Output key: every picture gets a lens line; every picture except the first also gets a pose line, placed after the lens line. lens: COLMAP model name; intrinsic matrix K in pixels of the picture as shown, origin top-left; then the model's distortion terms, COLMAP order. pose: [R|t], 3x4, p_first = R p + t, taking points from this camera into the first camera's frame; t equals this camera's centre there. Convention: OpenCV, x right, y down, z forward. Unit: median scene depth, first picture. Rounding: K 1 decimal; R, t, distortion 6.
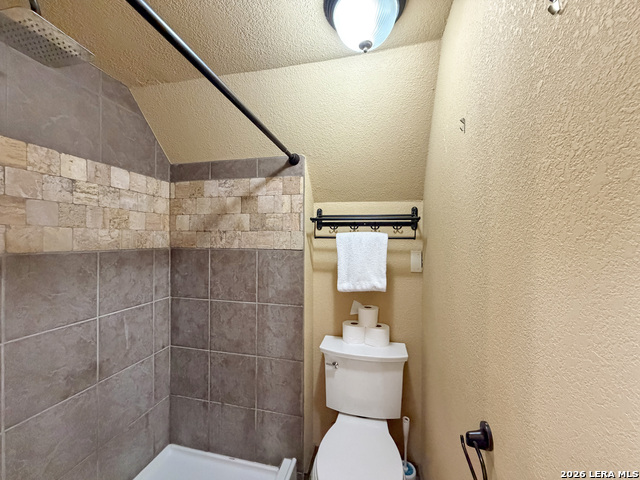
lens RADIAL K [[262.3, 0, 320.3], [0, 262.3, 239.2], [0, 0, 1]] dist [-0.001558, 0.000695]
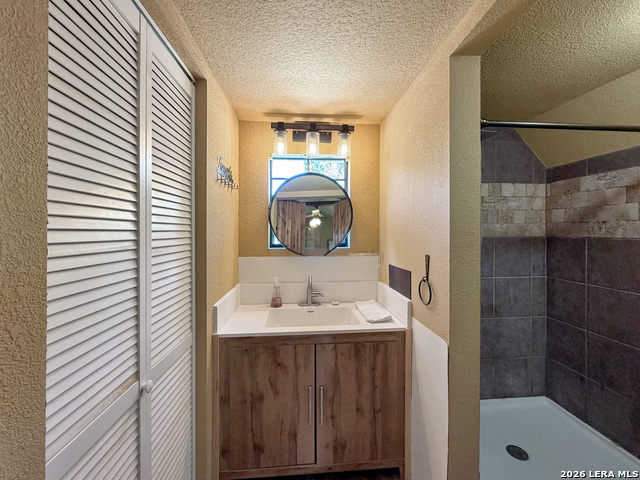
lens RADIAL K [[262.3, 0, 320.0], [0, 262.3, 233.9], [0, 0, 1]] dist [-0.001558, 0.000695]
pose [[0.308392, 0.005328, -0.951245, 0.286049], [0.003822, 0.999969, 0.006840, 0.007991], [0.951252, -0.005745, 0.308362, -0.414643]]
